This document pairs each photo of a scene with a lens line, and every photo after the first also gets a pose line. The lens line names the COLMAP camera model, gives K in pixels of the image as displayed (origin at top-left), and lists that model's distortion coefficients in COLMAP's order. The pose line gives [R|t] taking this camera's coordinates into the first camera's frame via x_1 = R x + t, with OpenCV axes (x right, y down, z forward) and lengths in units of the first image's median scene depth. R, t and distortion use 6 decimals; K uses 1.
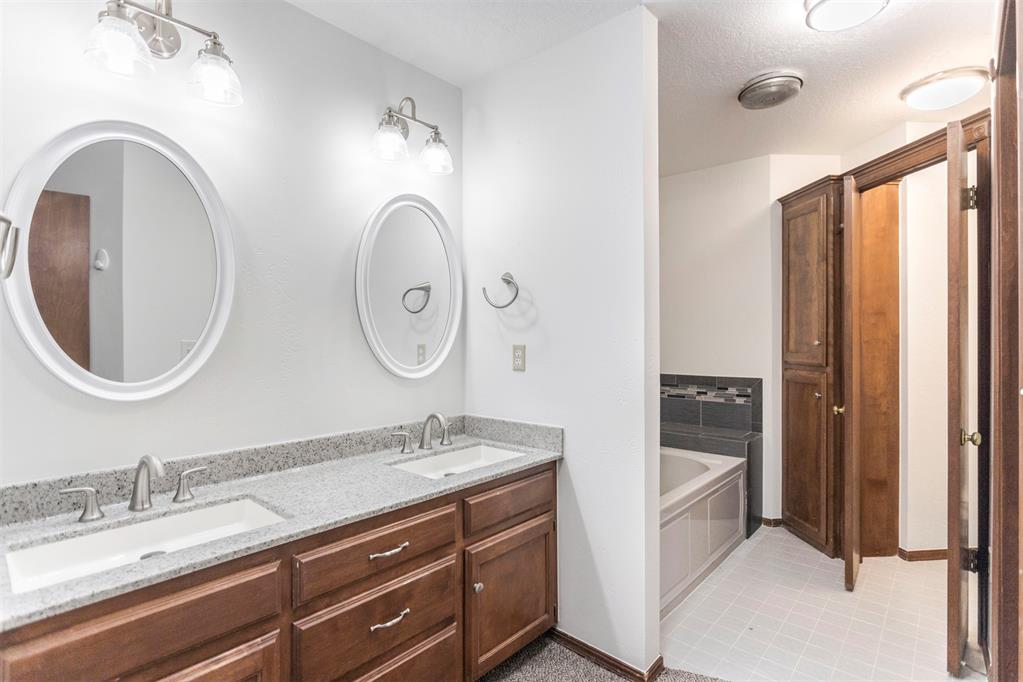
lens RADIAL K [[496.3, 0, 513.1], [0, 496.3, 338.4], [0, 0, 1]] dist [-0.006310, 0.001292]
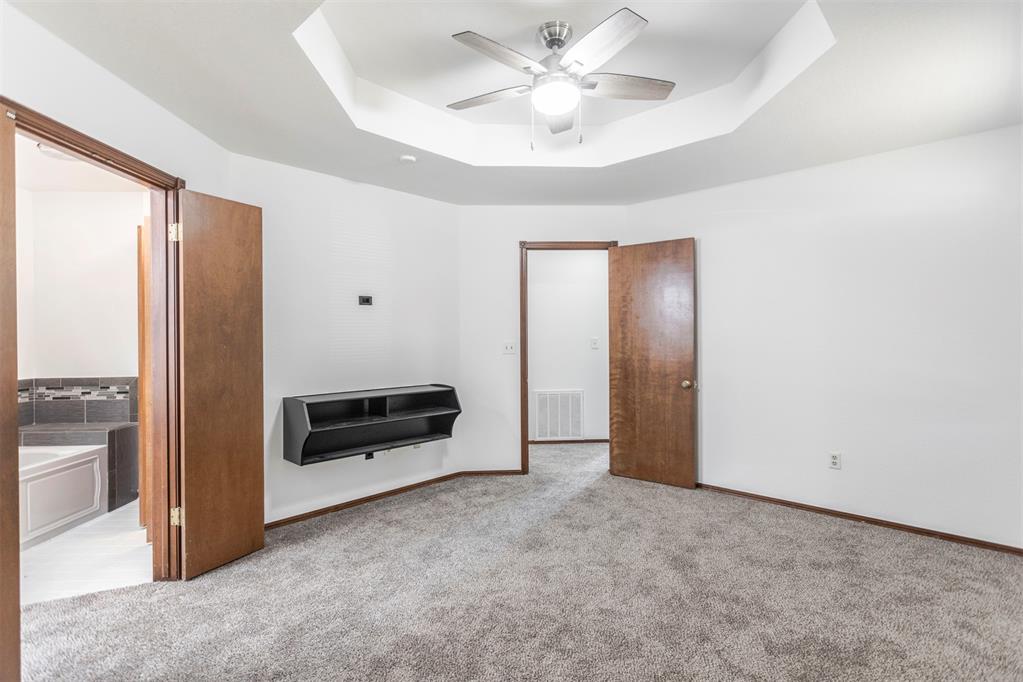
lens RADIAL K [[496.3, 0, 514.3], [0, 496.3, 333.3], [0, 0, 1]] dist [-0.006310, 0.001292]
pose [[0.719522, -0.000782, 0.694470, 0.325297], [0.007421, 0.999951, -0.006563, -0.010797], [-0.694430, 0.009875, 0.719492, -0.506340]]
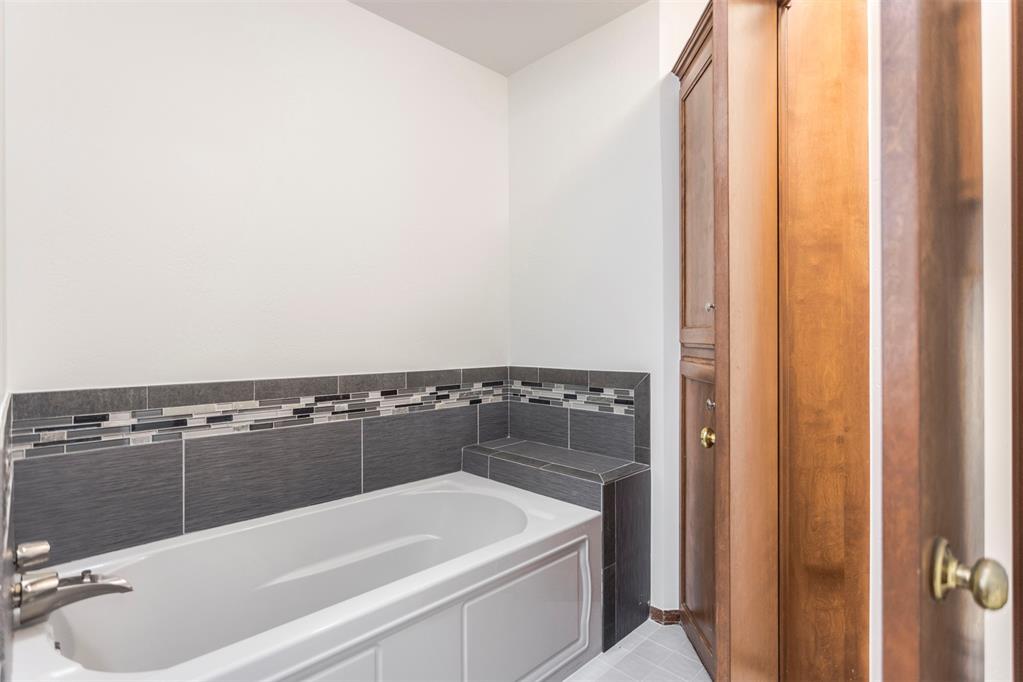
lens RADIAL K [[496.3, 0, 511.7], [0, 496.3, 338.7], [0, 0, 1]] dist [-0.006310, 0.001292]
pose [[0.997068, -0.001013, -0.076518, 0.382578], [0.001070, 0.999999, 0.000706, 0.038310], [0.076517, -0.000786, 0.997068, 0.390250]]
